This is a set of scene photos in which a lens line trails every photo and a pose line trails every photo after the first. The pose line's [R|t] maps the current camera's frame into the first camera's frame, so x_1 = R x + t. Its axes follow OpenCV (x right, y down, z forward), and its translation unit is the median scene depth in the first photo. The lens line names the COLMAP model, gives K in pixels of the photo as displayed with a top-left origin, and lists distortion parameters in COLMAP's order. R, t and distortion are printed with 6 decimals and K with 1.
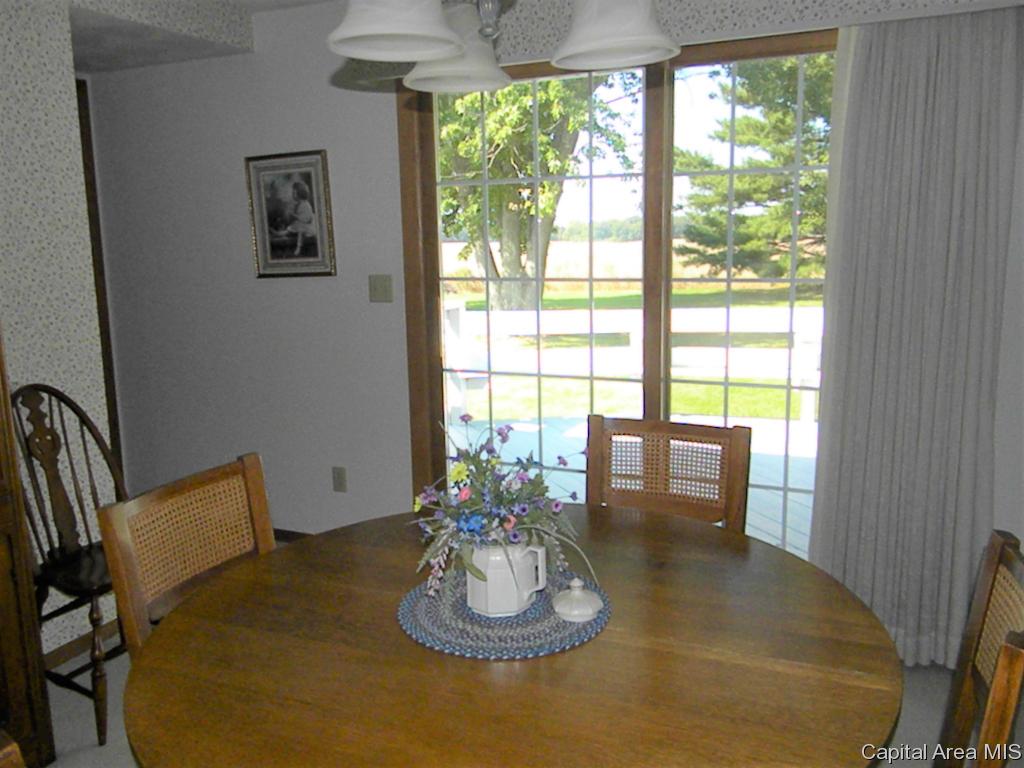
lens RADIAL K [[846.9, 0, 510.4], [0, 846.9, 385.6], [0, 0, 1]] dist [0.011977, 0.004654]
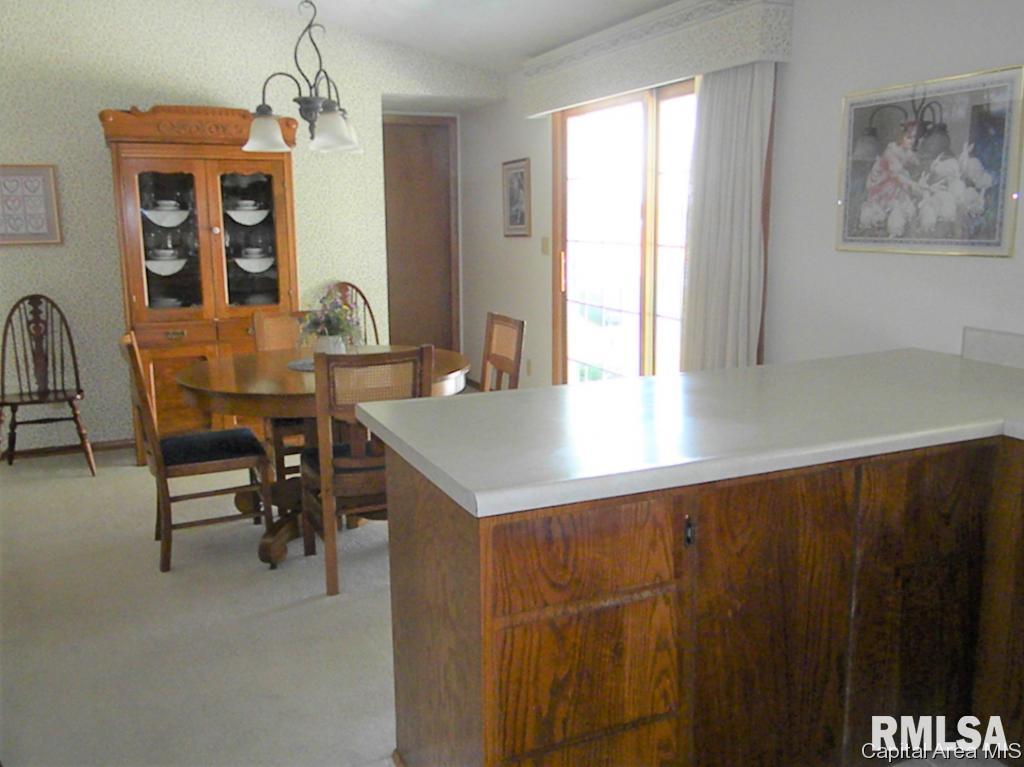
lens RADIAL K [[846.9, 0, 511.9], [0, 846.9, 384.2], [0, 0, 1]] dist [0.011977, 0.004654]
pose [[0.765965, 0.141191, -0.627186, 0.805951], [-0.124276, 0.989702, 0.071025, 0.036425], [0.630756, 0.023541, 0.775624, -0.251342]]
